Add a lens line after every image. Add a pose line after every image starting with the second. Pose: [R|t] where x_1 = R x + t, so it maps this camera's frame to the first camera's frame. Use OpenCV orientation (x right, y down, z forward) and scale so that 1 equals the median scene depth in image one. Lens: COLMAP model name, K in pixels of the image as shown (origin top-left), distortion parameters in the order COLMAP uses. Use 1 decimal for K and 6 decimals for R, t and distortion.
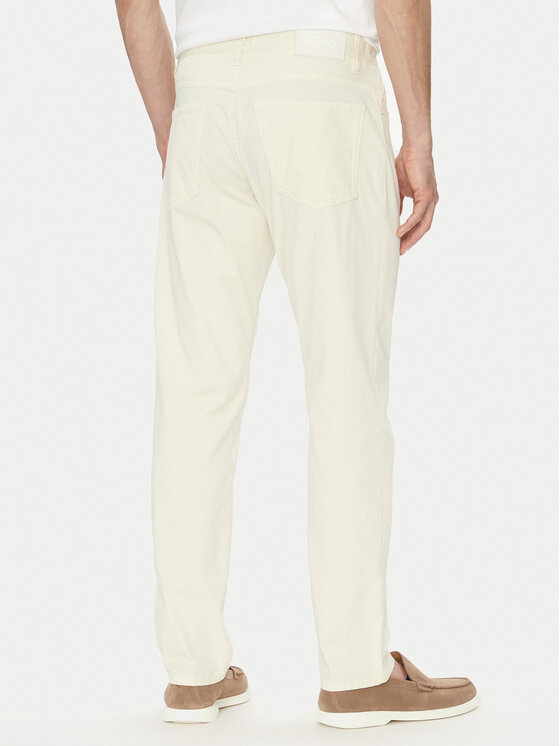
lens RADIAL K [[1633.9, 0, 280.0], [0, 1633.9, 370.5], [0, 0, 1]] dist [0.327658, 0.000000]
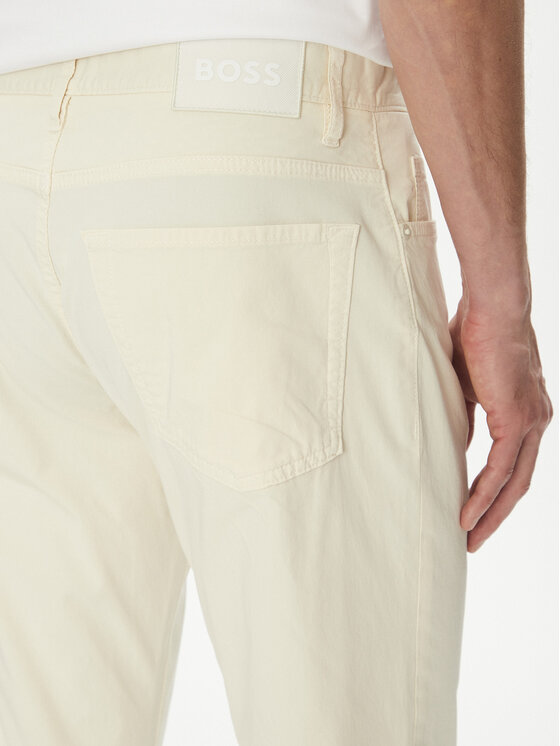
lens RADIAL K [[1633.9, 0, 280.0], [0, 1633.9, 375.6], [0, 0, 1]] dist [0.327658, 0.000000]
pose [[0.998358, -0.025182, -0.051459, 0.052674], [0.027087, 0.998961, 0.036657, -0.139532], [0.050483, -0.037990, 0.998002, 0.599197]]
